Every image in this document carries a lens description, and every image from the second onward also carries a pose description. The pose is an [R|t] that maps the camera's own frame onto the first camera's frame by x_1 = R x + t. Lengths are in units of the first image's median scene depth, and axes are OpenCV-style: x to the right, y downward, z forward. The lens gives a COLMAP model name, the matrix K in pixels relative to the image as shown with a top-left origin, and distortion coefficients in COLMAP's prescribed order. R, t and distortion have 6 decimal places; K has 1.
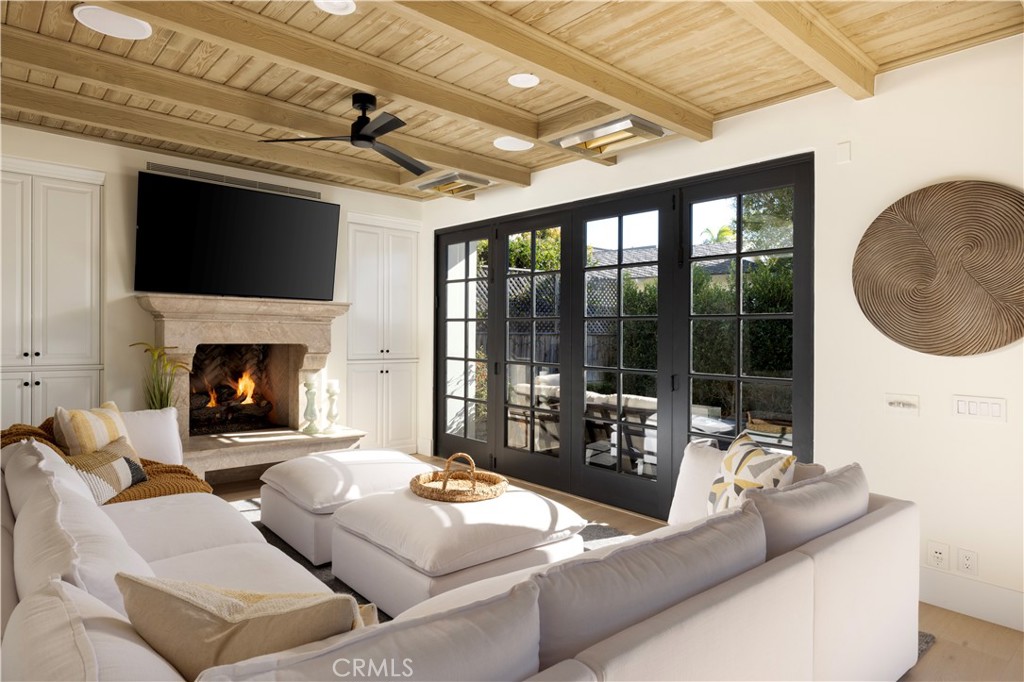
lens RADIAL K [[609.4, 0, 511.2], [0, 609.4, 344.3], [0, 0, 1]] dist [0.005283, -0.000049]
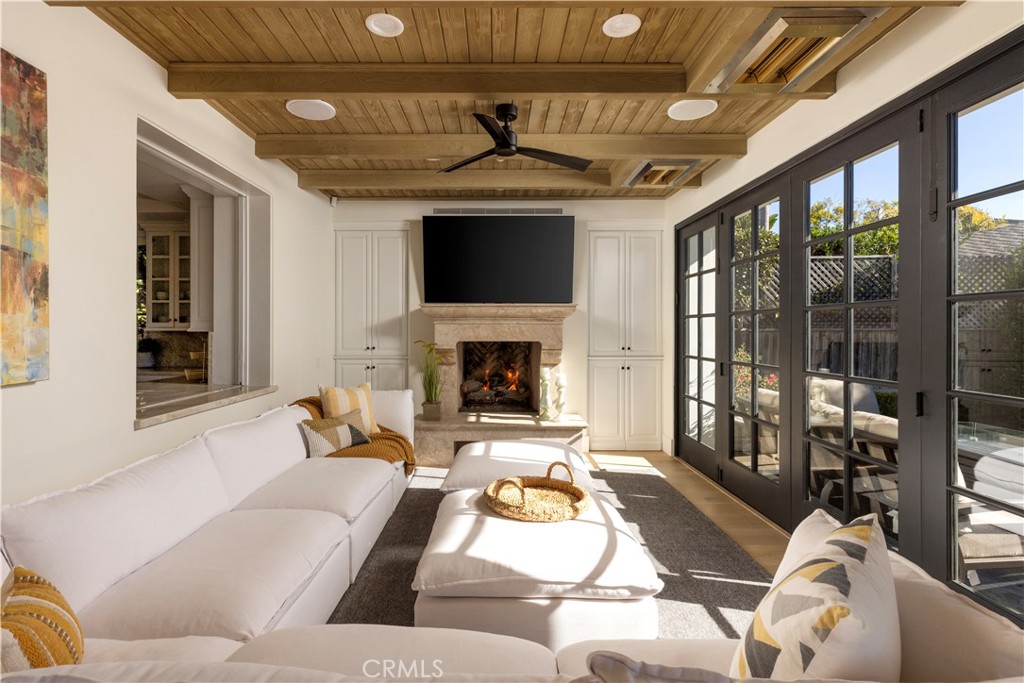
lens RADIAL K [[490.4, 0, 511.5], [0, 490.4, 335.0], [0, 0, 1]] dist [-0.003765, -0.000503]
pose [[0.740576, -0.008633, -0.671917, 0.242364], [-0.001325, 0.999897, -0.014308, 0.000625], [0.671971, 0.011487, 0.740488, 0.278662]]
